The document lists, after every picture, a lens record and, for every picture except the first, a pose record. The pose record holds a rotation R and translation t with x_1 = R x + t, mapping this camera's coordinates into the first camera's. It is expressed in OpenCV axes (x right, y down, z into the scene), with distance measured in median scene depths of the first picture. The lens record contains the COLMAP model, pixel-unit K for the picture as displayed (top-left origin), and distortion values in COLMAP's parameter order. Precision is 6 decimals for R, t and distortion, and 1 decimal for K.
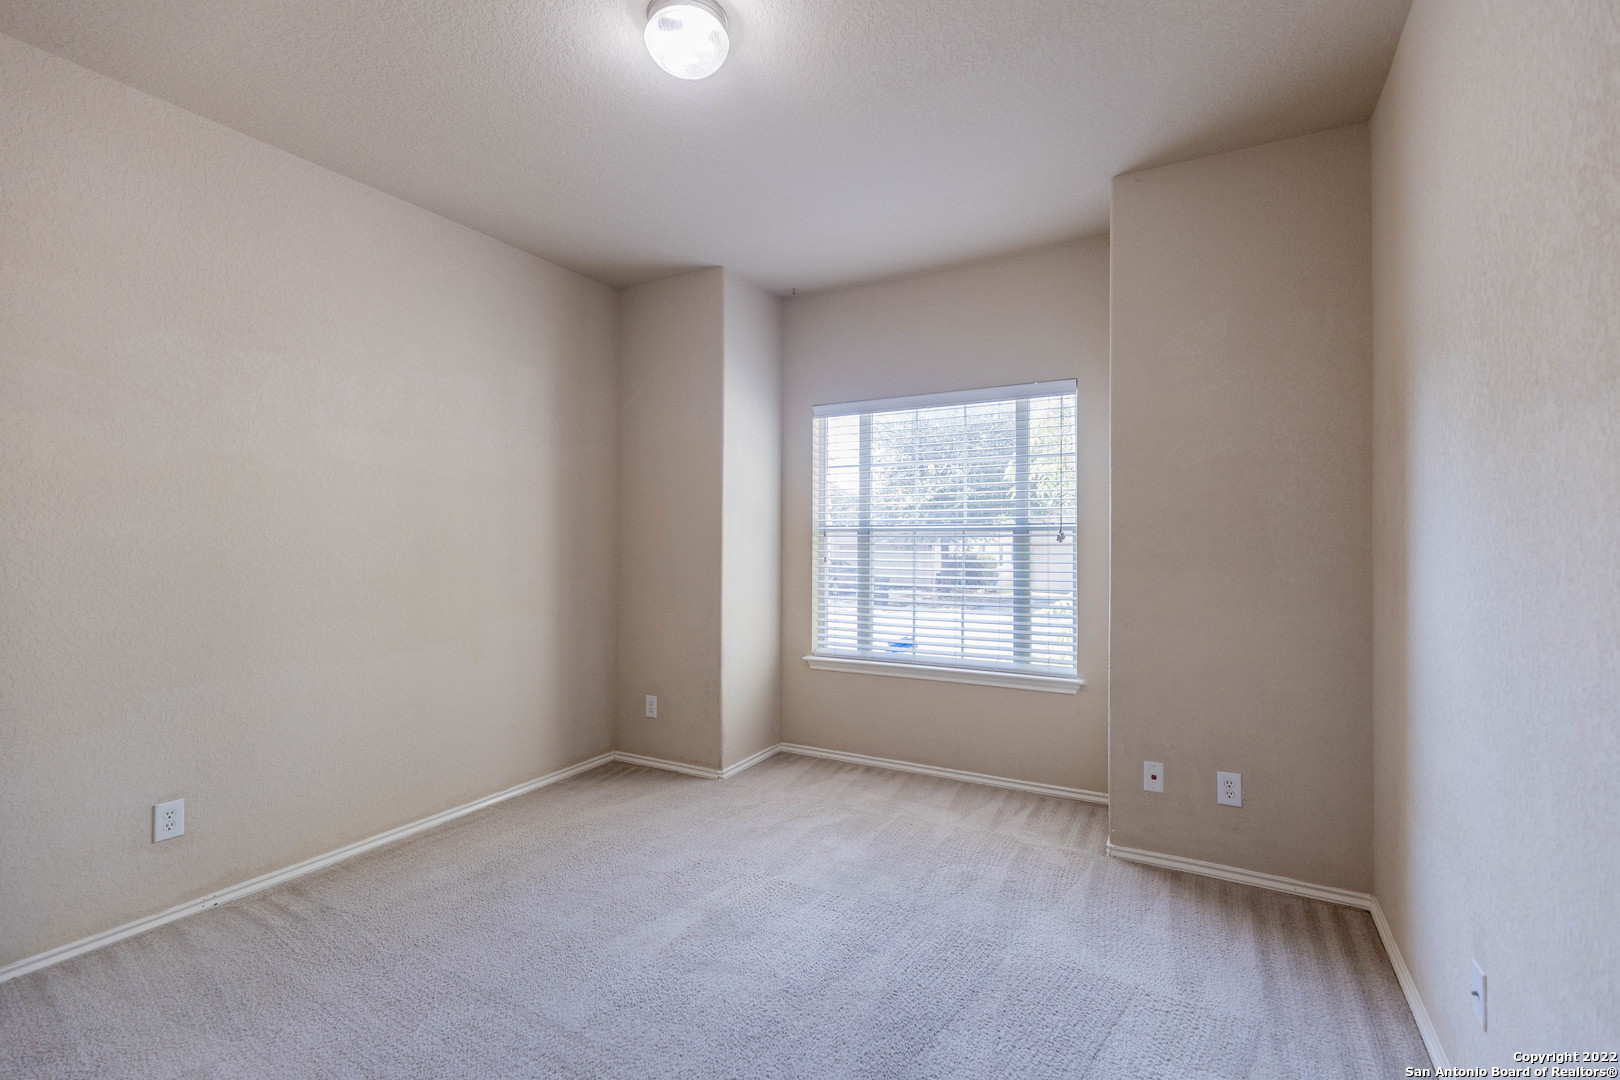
lens RADIAL K [[746.5, 0, 814.1], [0, 746.5, 542.9], [0, 0, 1]] dist [0.002596, -0.001401]
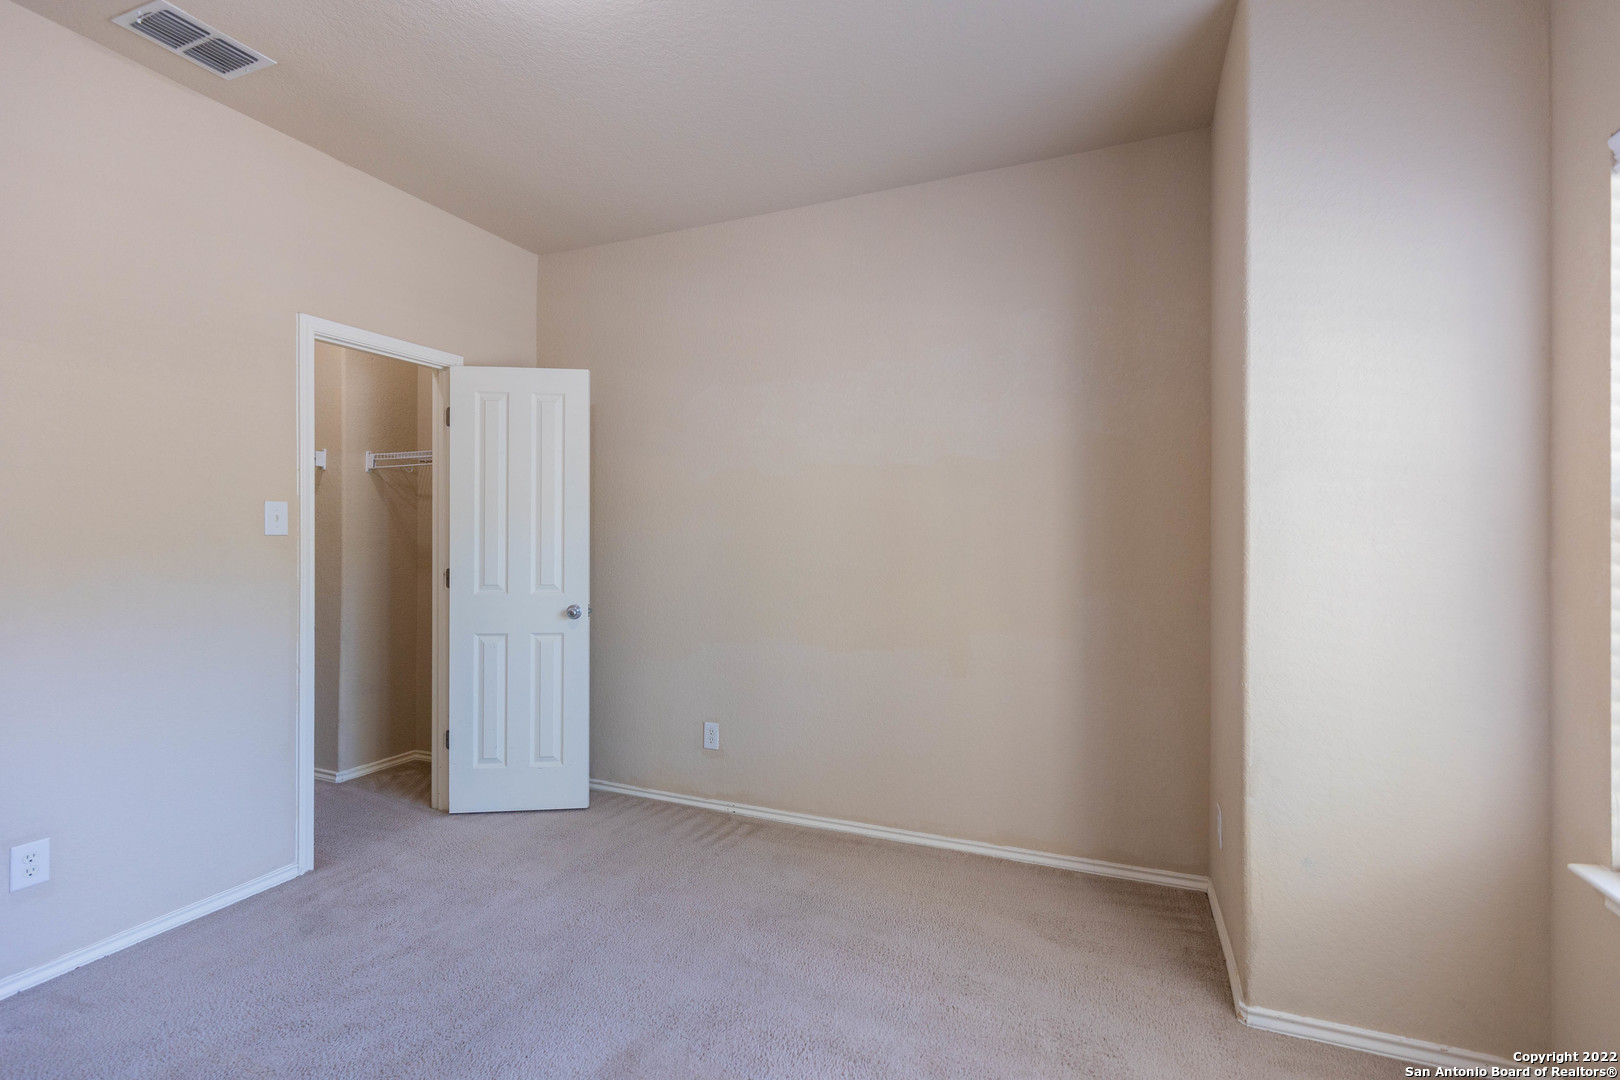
lens RADIAL K [[746.5, 0, 813.2], [0, 746.5, 531.6], [0, 0, 1]] dist [0.002596, -0.001401]
pose [[0.084331, 0.000463, -0.996438, 0.457051], [-0.000325, 1.000000, 0.000437, -0.010489], [0.996438, 0.000287, 0.084331, 0.893388]]
